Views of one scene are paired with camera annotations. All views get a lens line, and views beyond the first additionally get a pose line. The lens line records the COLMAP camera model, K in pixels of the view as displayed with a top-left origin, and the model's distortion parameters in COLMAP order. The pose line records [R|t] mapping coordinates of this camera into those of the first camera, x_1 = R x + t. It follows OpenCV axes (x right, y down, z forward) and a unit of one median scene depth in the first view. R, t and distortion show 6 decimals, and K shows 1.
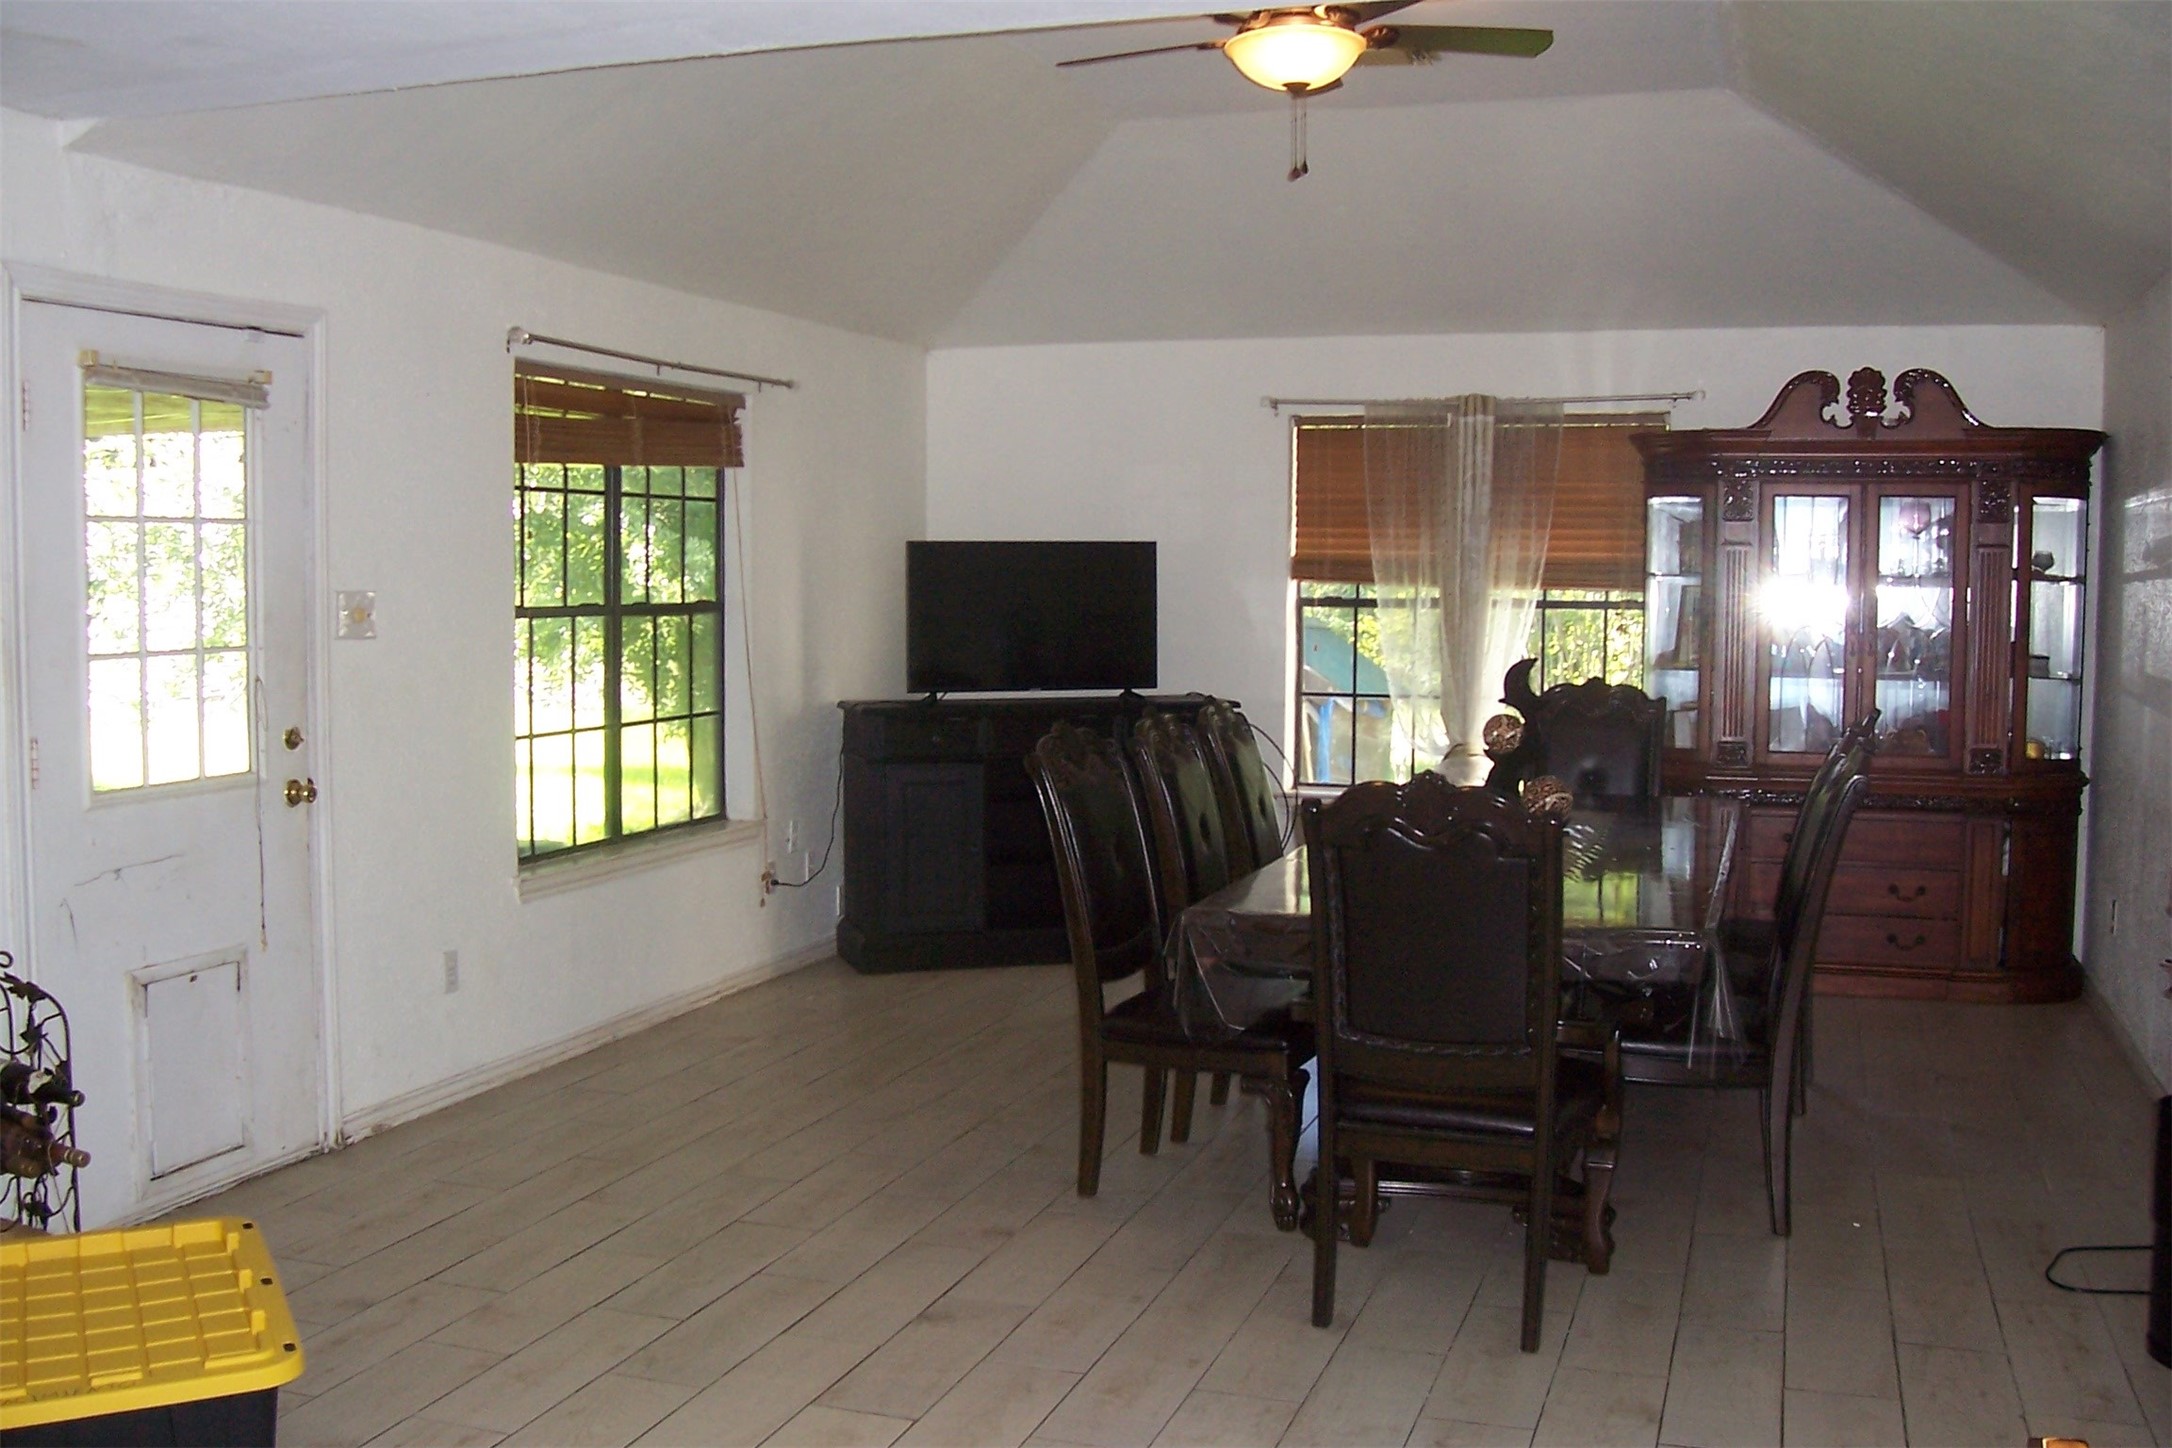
lens RADIAL K [[2137.5, 0, 1078.6], [0, 2137.5, 721.7], [0, 0, 1]] dist [-0.196296, 0.193957]
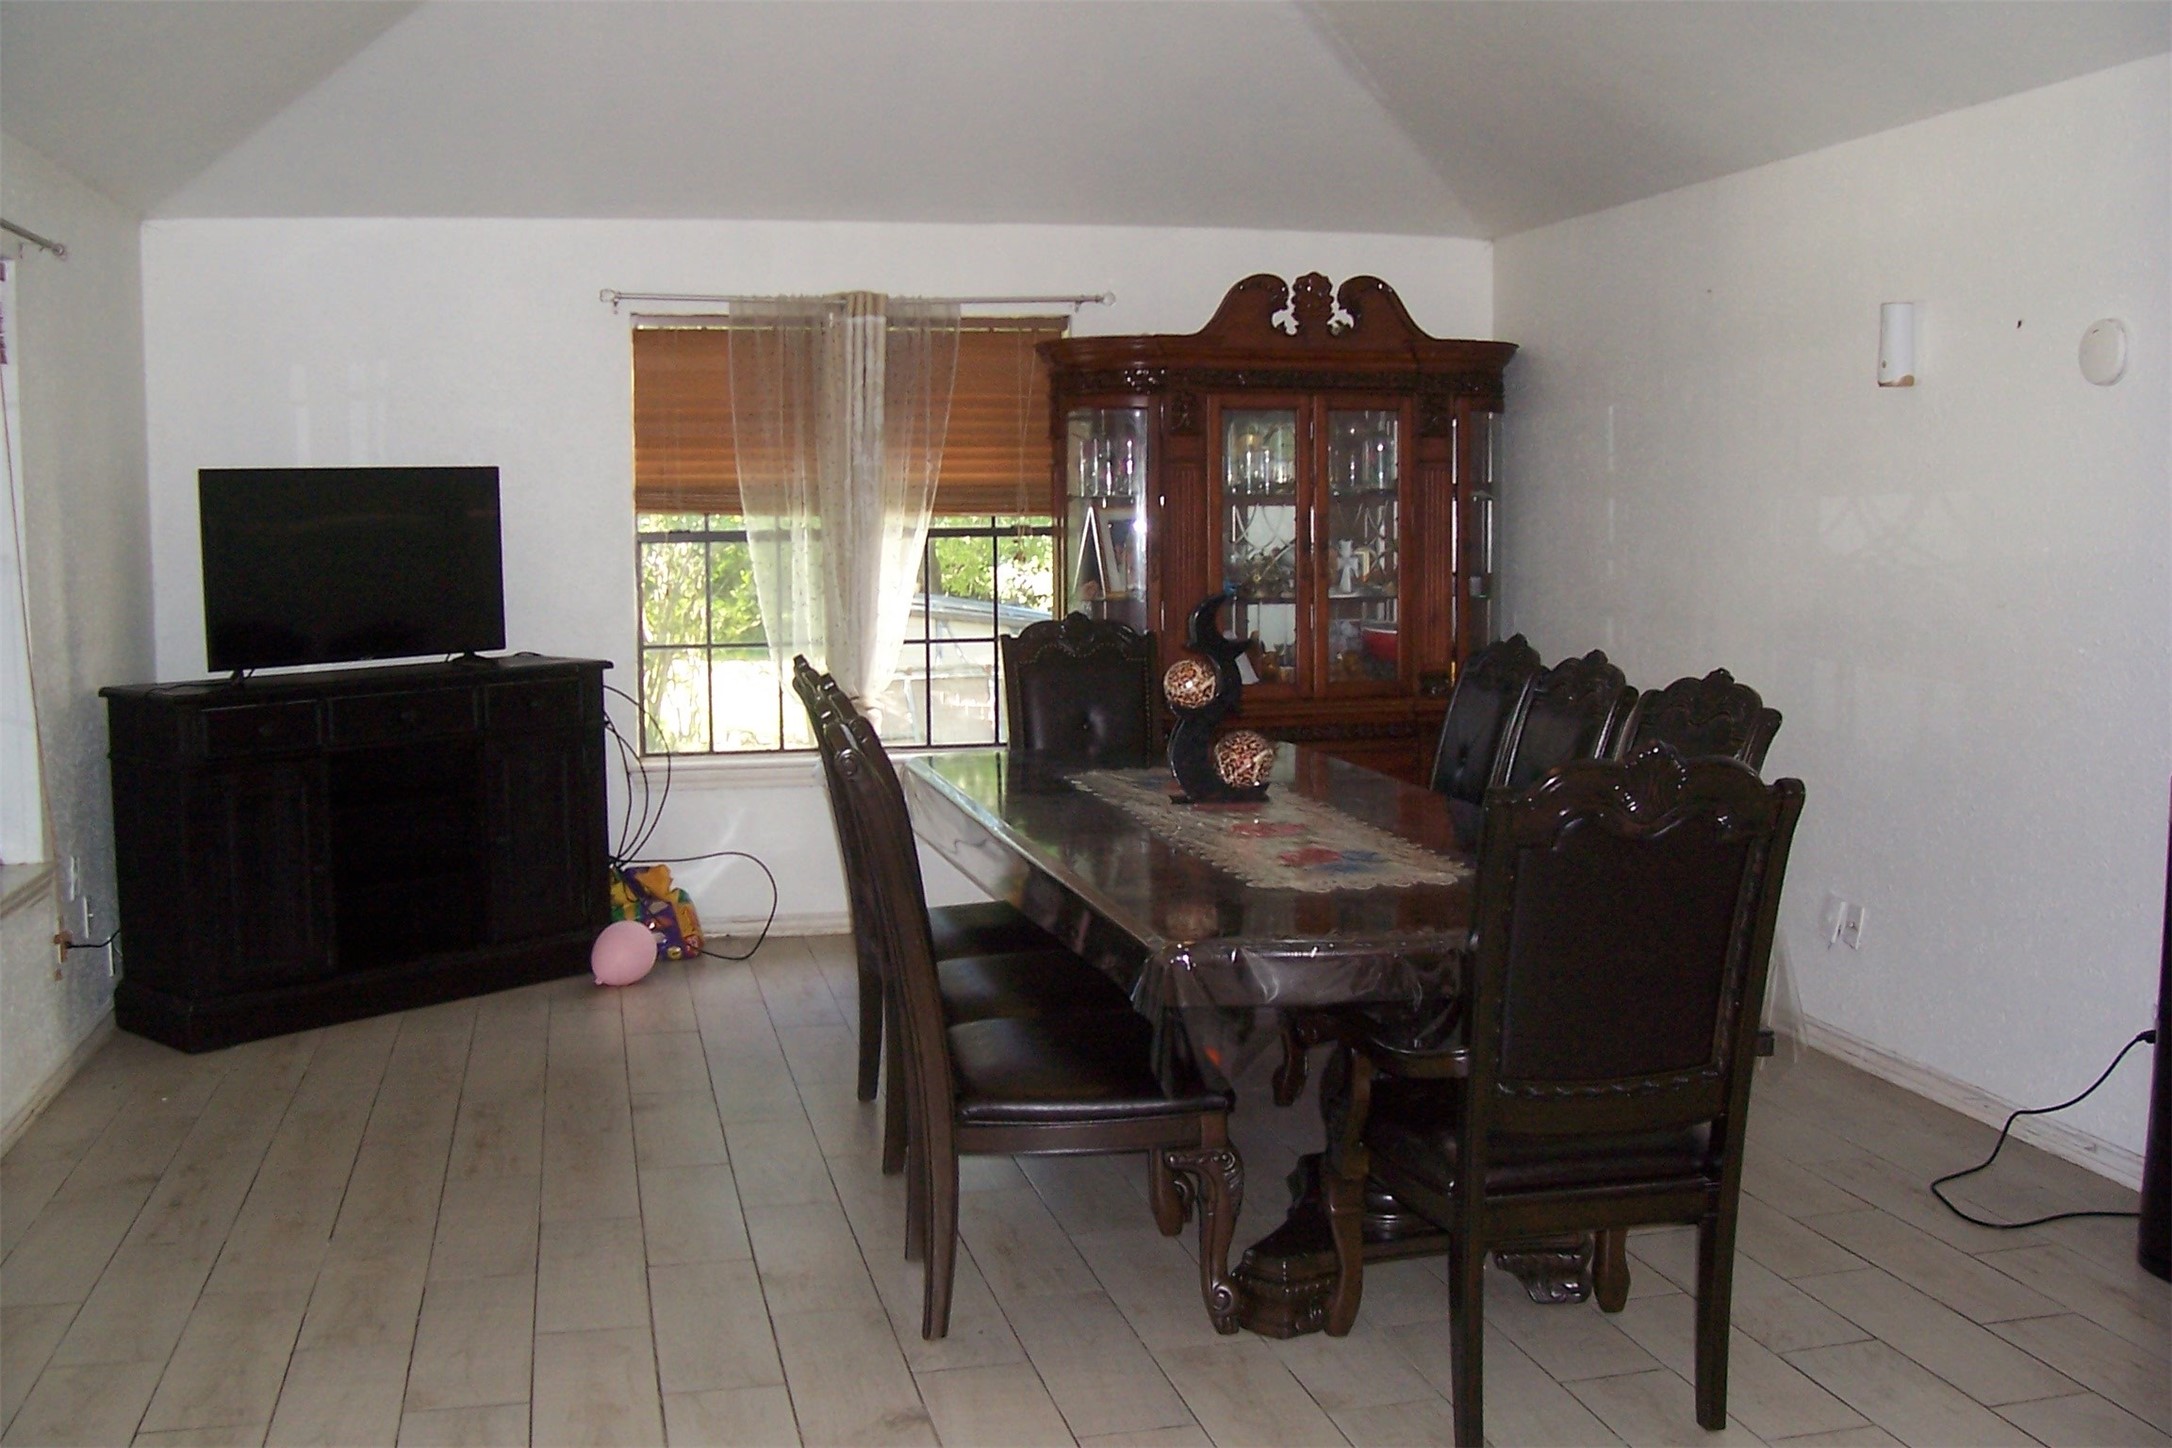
lens RADIAL K [[2137.5, 0, 1078.6], [0, 2137.5, 721.7], [0, 0, 1]] dist [-0.196296, 0.193957]
pose [[0.848044, -0.063930, 0.526056, -0.203776], [0.047673, 0.997875, 0.044417, -0.013694], [-0.527778, -0.012589, 0.849289, 0.216272]]
